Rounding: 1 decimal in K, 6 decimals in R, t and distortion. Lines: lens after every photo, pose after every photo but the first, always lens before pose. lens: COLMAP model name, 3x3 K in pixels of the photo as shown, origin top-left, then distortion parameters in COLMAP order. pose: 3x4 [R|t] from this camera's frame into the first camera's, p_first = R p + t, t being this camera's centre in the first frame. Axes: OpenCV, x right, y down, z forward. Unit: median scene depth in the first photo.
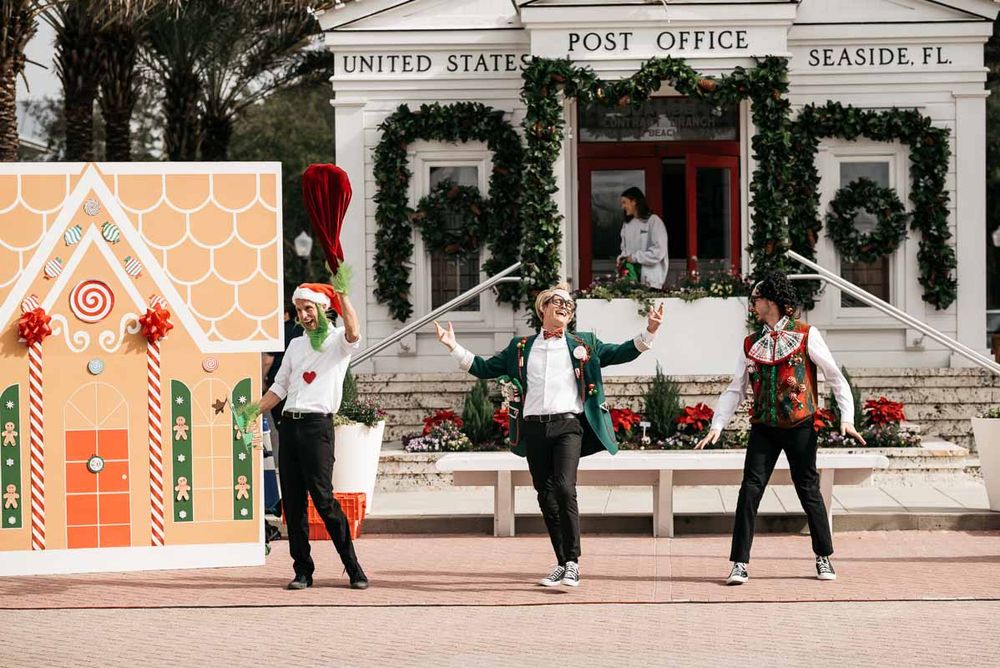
lens RADIAL K [[3269.0, 0, 490.1], [0, 3269.0, 376.9], [0, 0, 1]] dist [0.027176, 0.000000]
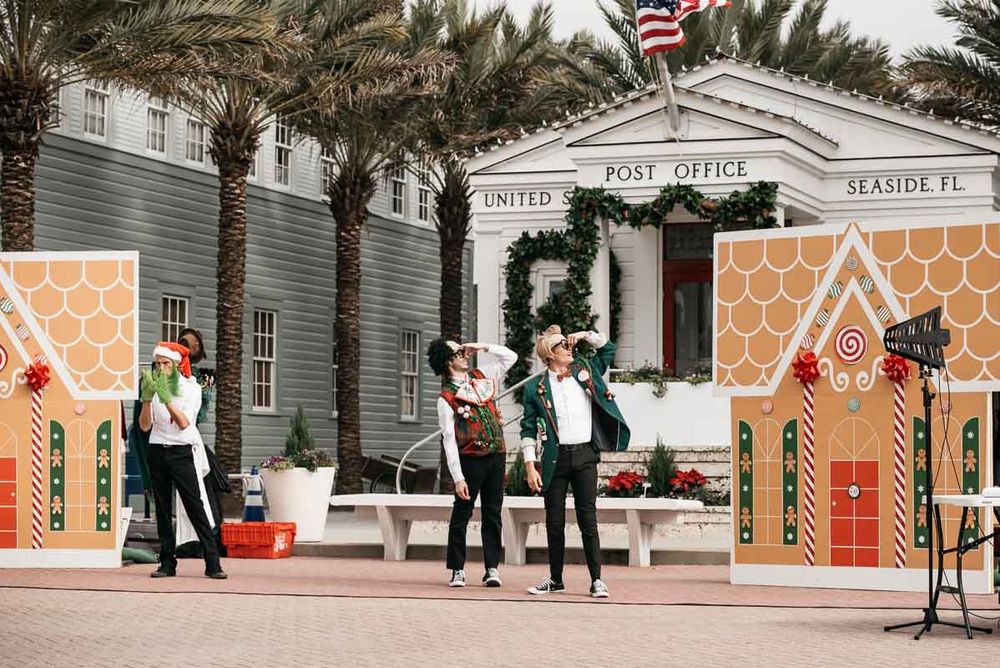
lens RADIAL K [[2533.5, 0, 424.9], [0, 2533.5, 360.1], [0, 0, 1]] dist [-0.176995, 0.000000]
pose [[0.936593, 0.001031, -0.350417, 0.286333], [-0.022468, 0.998115, -0.057117, 0.022637], [0.349698, 0.061368, 0.934850, 0.090061]]
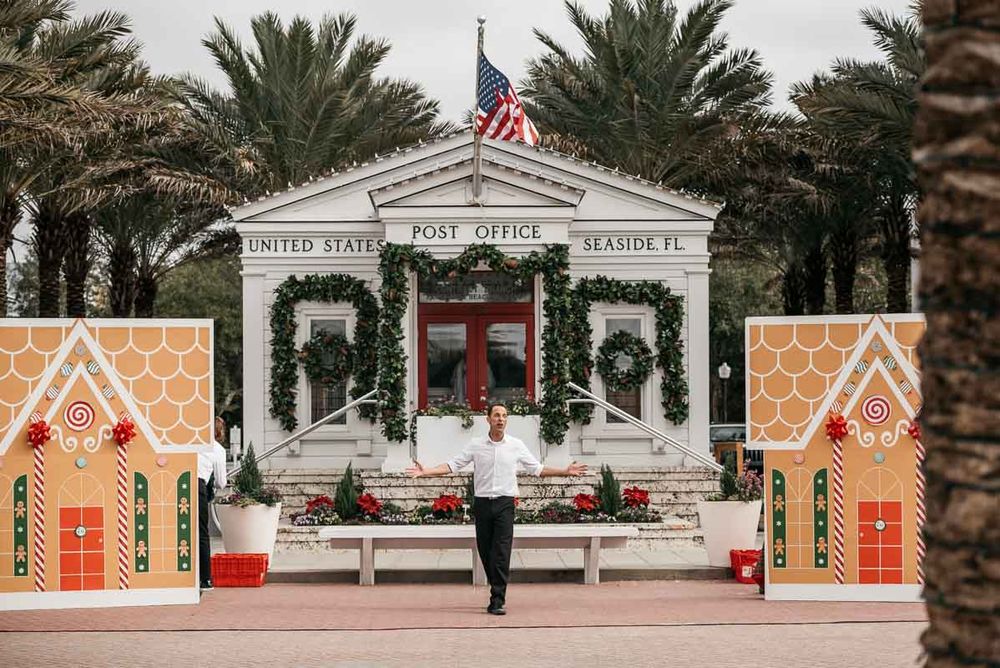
lens RADIAL K [[2533.5, 0, 566.3], [0, 2533.5, 320.3], [0, 0, 1]] dist [-0.176995, 0.000000]
pose [[0.995947, 0.007855, 0.089602, -0.007013], [-0.002367, 0.998123, -0.061188, 0.001199], [-0.089914, 0.060728, 0.994096, -0.076984]]
